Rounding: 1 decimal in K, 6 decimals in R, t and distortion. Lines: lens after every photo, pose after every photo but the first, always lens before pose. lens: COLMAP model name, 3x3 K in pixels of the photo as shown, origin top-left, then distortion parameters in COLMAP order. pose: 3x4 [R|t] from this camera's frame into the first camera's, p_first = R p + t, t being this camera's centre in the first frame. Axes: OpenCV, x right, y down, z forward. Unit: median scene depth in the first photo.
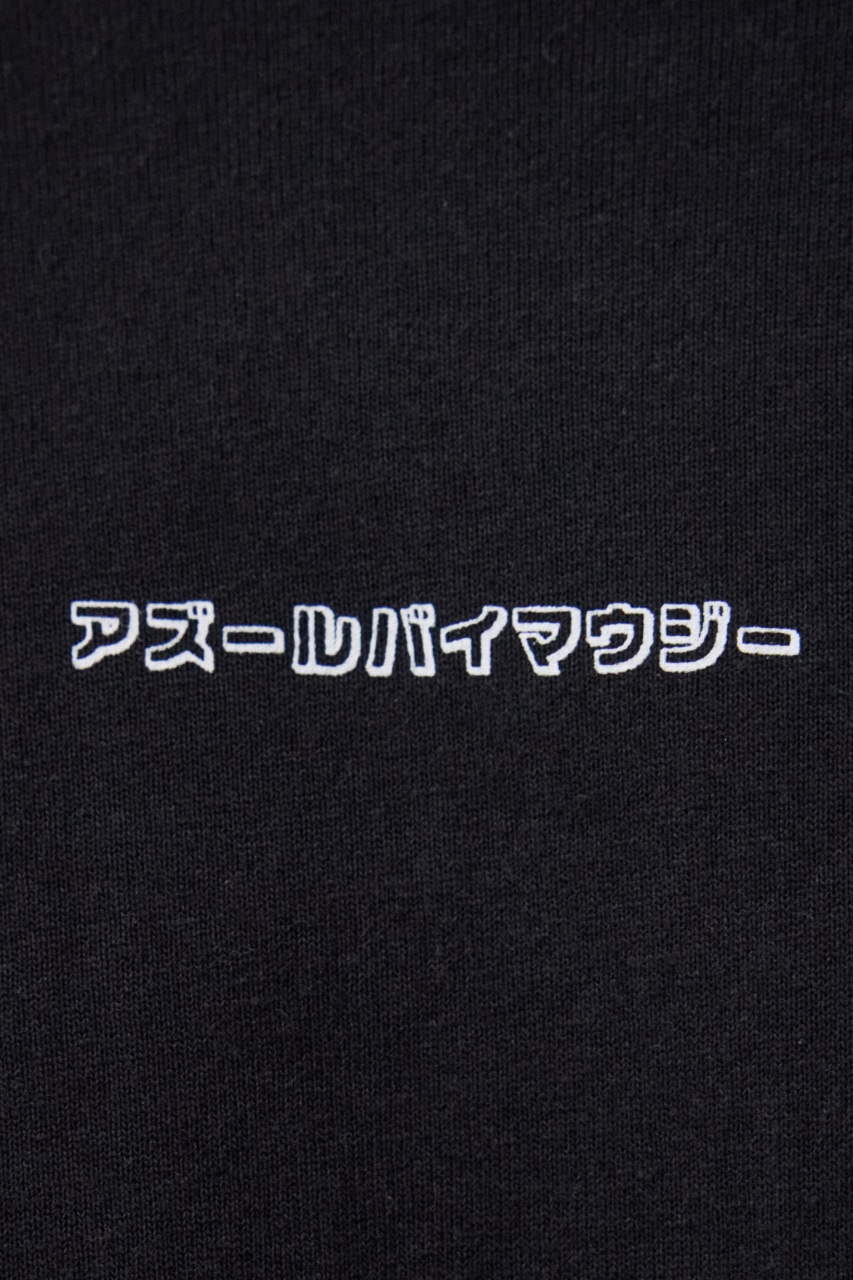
lens RADIAL K [[6782.5, 0, 426.7], [0, 6782.5, 641.1], [0, 0, 1]] dist [-0.160005, 0.000000]
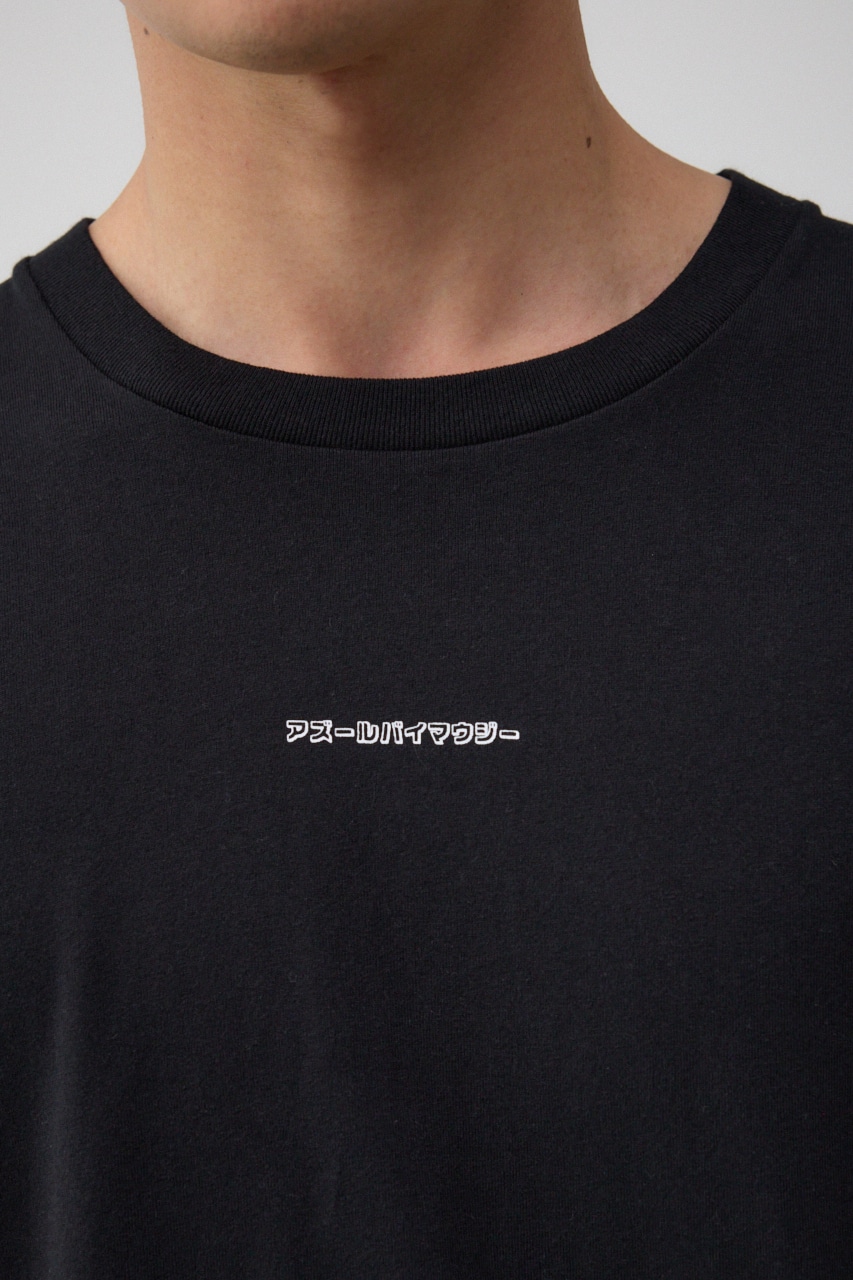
lens RADIAL K [[6782.5, 0, 426.3], [0, 6782.5, 639.7], [0, 0, 1]] dist [-0.160005, 0.000000]
pose [[0.998586, -0.003362, 0.053062, -0.154445], [0.001955, 0.999646, 0.026538, -0.126555], [-0.053132, -0.026397, 0.998239, -2.137647]]
